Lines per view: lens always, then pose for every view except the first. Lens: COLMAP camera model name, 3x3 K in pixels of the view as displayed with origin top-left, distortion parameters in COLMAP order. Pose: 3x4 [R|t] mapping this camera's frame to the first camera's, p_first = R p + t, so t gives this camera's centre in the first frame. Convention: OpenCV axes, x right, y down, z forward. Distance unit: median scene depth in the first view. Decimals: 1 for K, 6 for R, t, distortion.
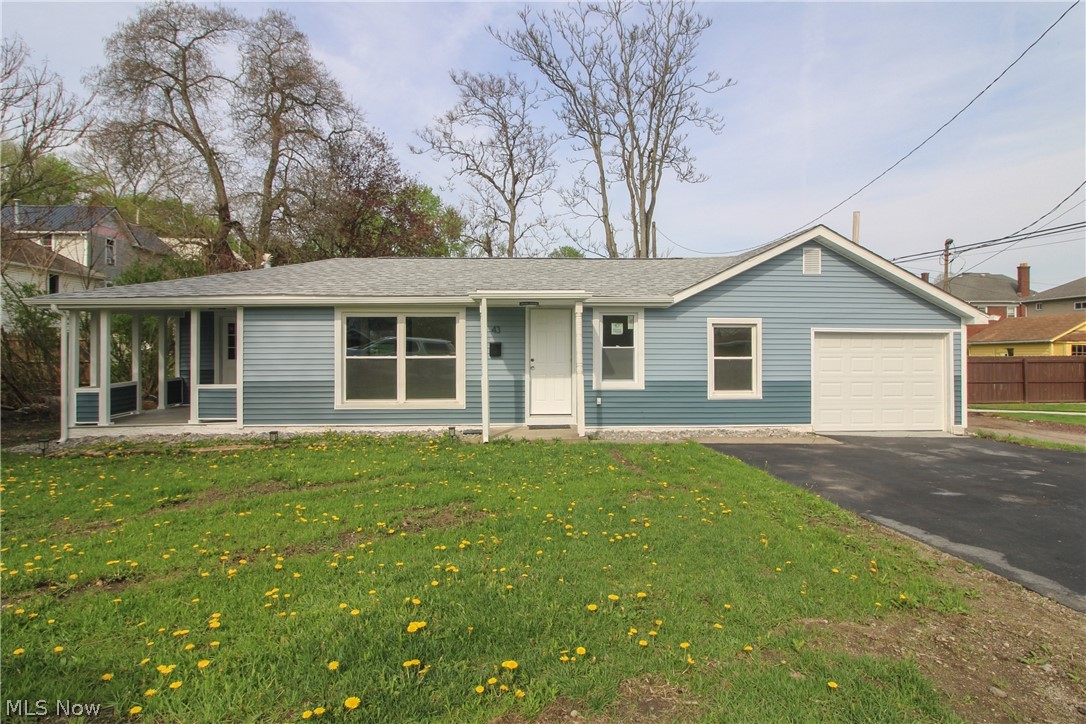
lens RADIAL K [[578.3, 0, 542.2], [0, 578.3, 342.9], [0, 0, 1]] dist [0.002515, -0.012126]
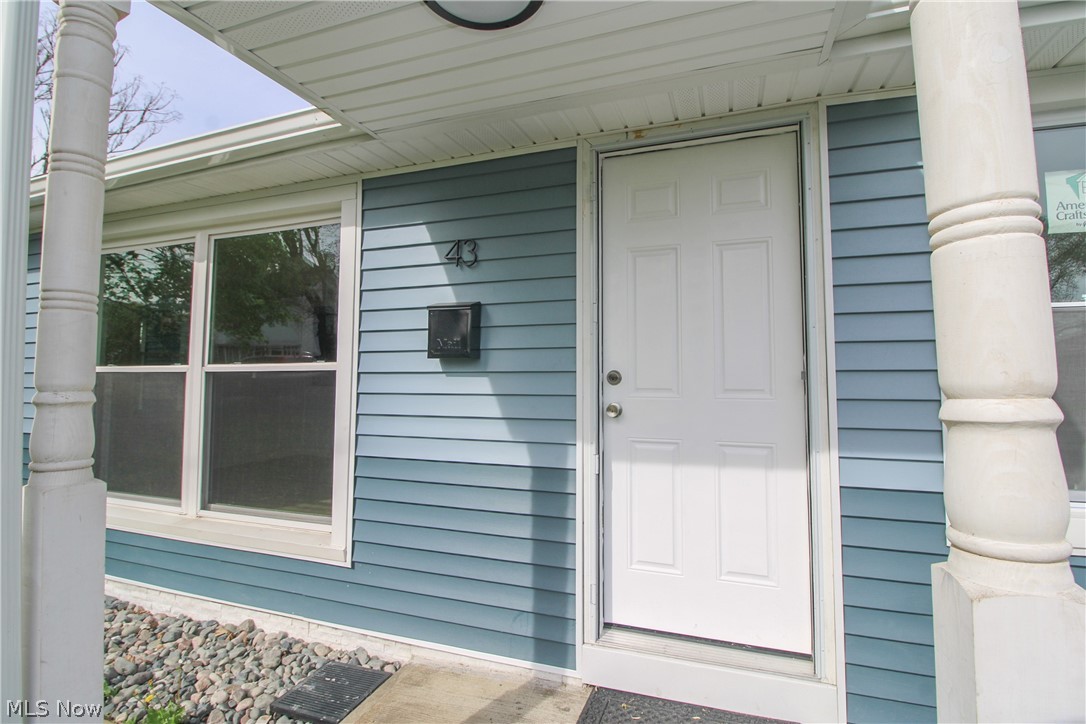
lens RADIAL K [[510.0, 0, 548.2], [0, 510.0, 345.6], [0, 0, 1]] dist [0.002293, -0.017571]
pose [[0.921515, -0.023855, -0.387610, 0.035447], [0.000488, 0.998182, -0.060272, 0.028679], [0.388343, 0.055352, 0.919851, 0.794784]]
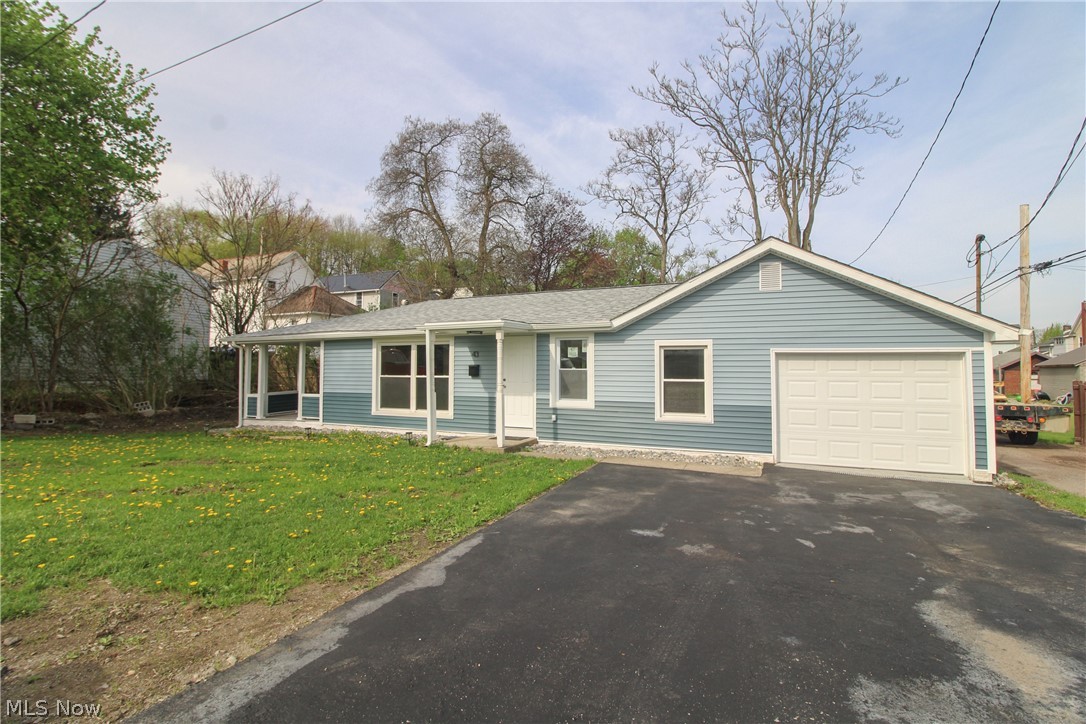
lens RADIAL K [[510.0, 0, 548.2], [0, 510.0, 345.6], [0, 0, 1]] dist [0.002293, -0.017571]
pose [[0.891046, -0.017973, -0.453557, 0.523002], [0.001348, 0.999316, -0.036951, -0.001287], [0.453911, 0.032314, 0.890461, 0.117983]]
